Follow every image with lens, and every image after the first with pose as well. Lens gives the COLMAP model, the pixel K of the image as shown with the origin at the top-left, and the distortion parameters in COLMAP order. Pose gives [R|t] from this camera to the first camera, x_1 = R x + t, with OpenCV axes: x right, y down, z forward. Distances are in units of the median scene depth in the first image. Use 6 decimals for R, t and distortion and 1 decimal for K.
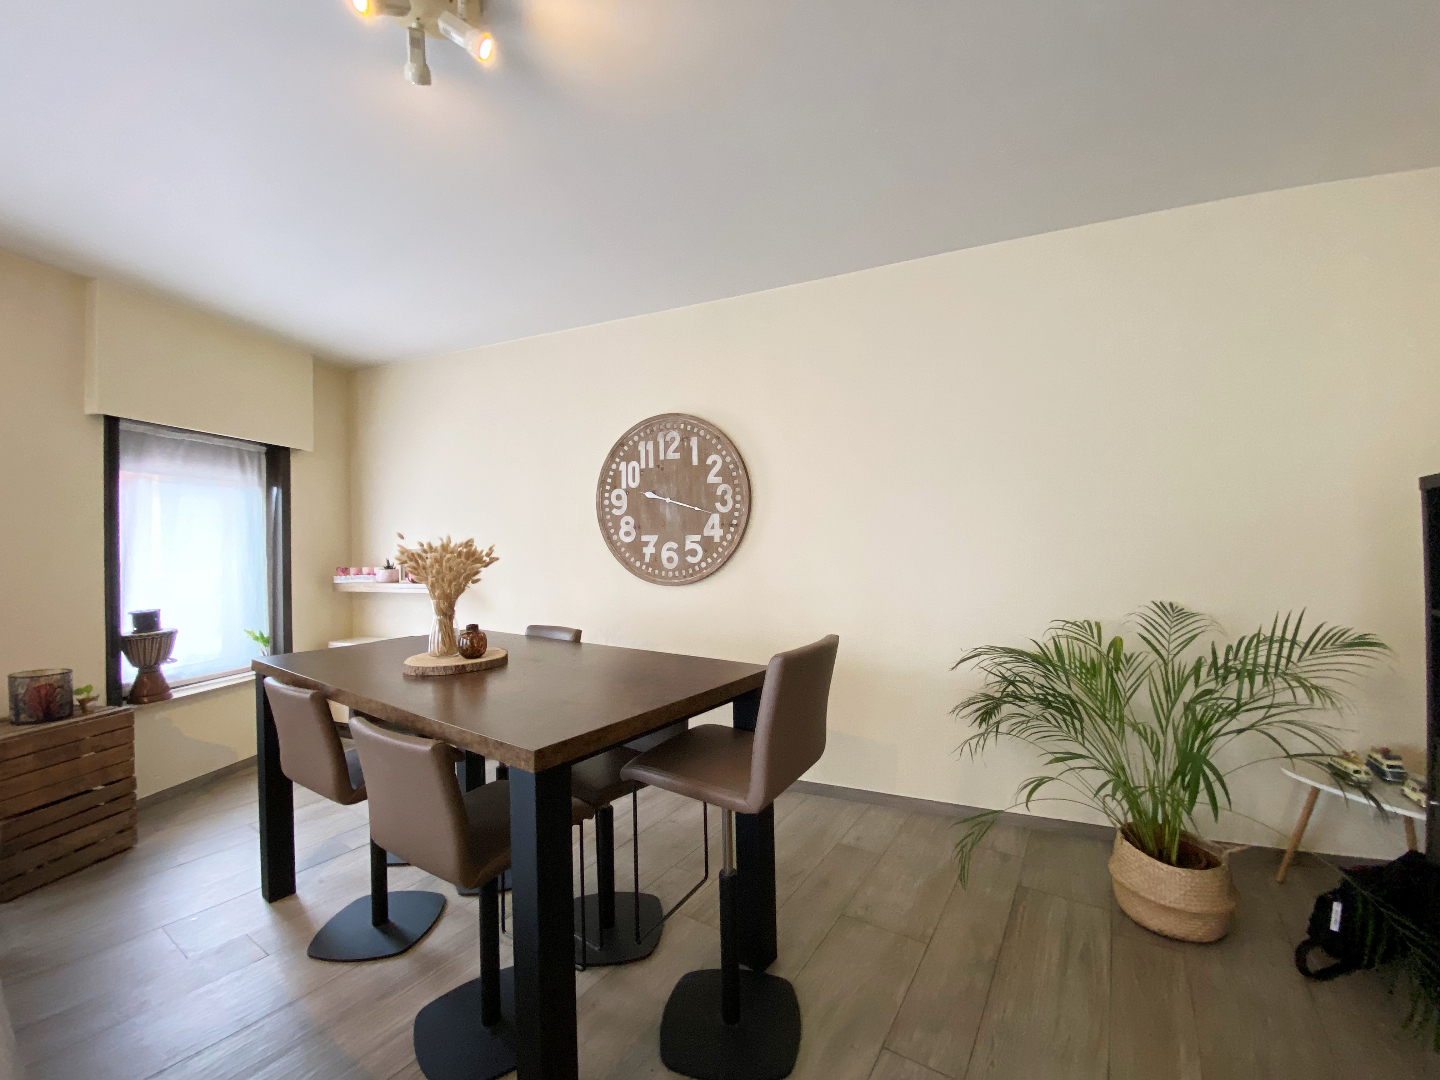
lens RADIAL K [[587.0, 0, 720.0], [0, 587.0, 540.0], [0, 0, 1]] dist [0.026371, -0.021639]
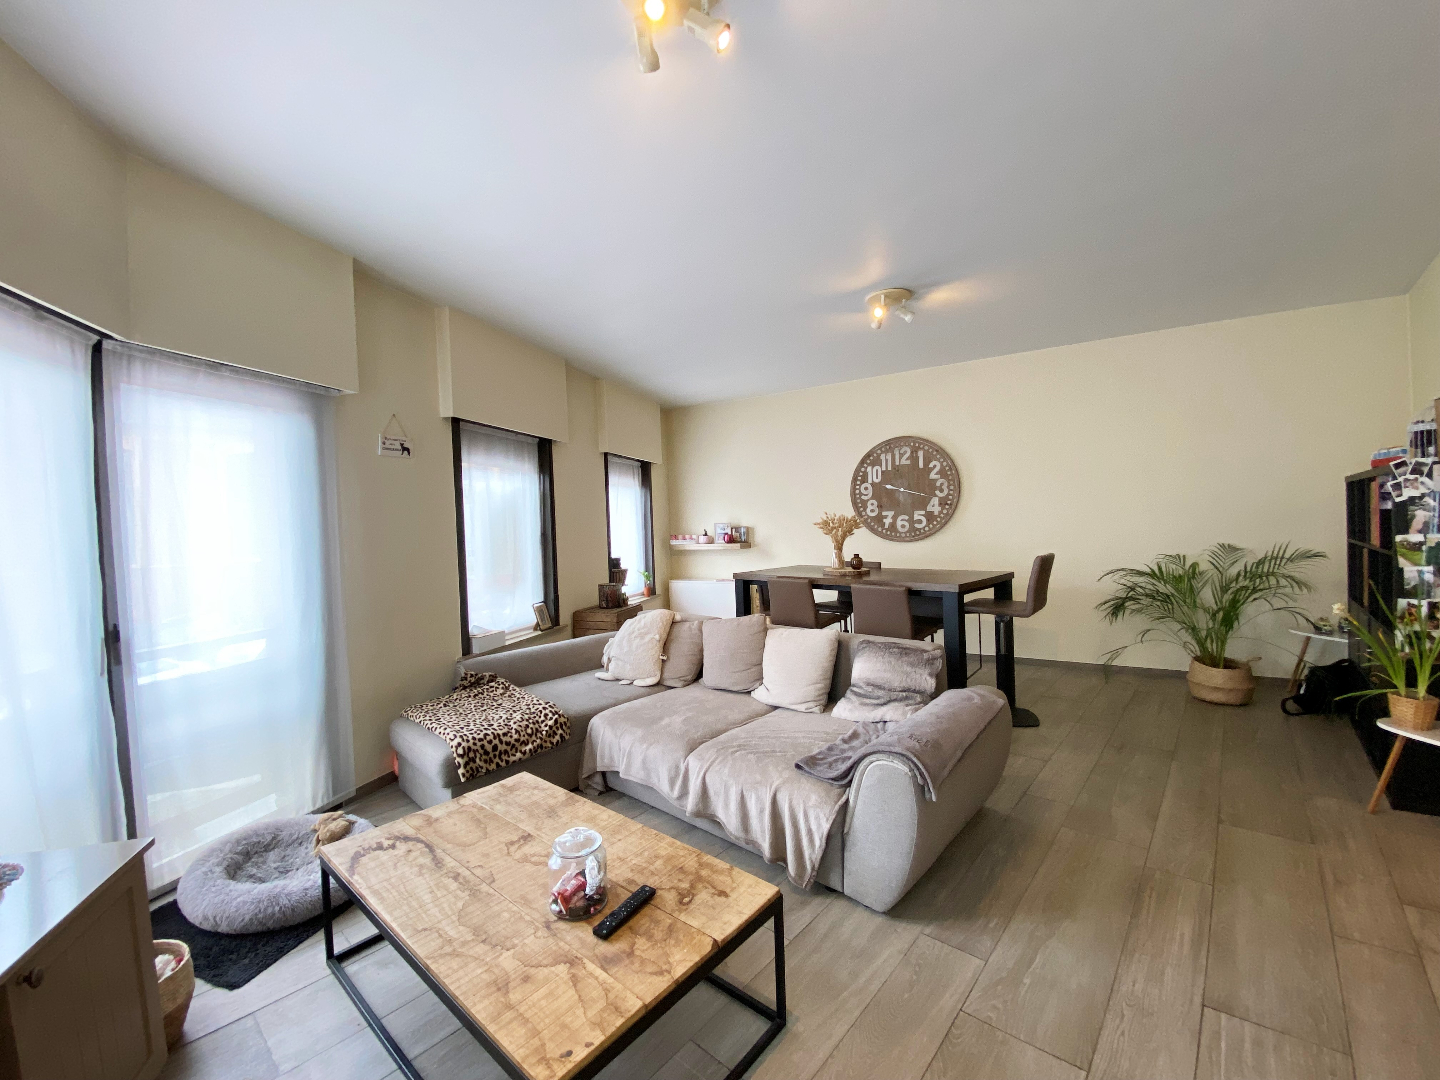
lens RADIAL K [[592.5, 0, 717.7], [0, 592.5, 528.7], [0, 0, 1]] dist [-0.000770, -0.000372]
pose [[0.987265, -0.013968, -0.158469, -0.341175], [0.017139, 0.999679, 0.018660, 0.001015], [0.158157, -0.021138, 0.987188, -0.716693]]
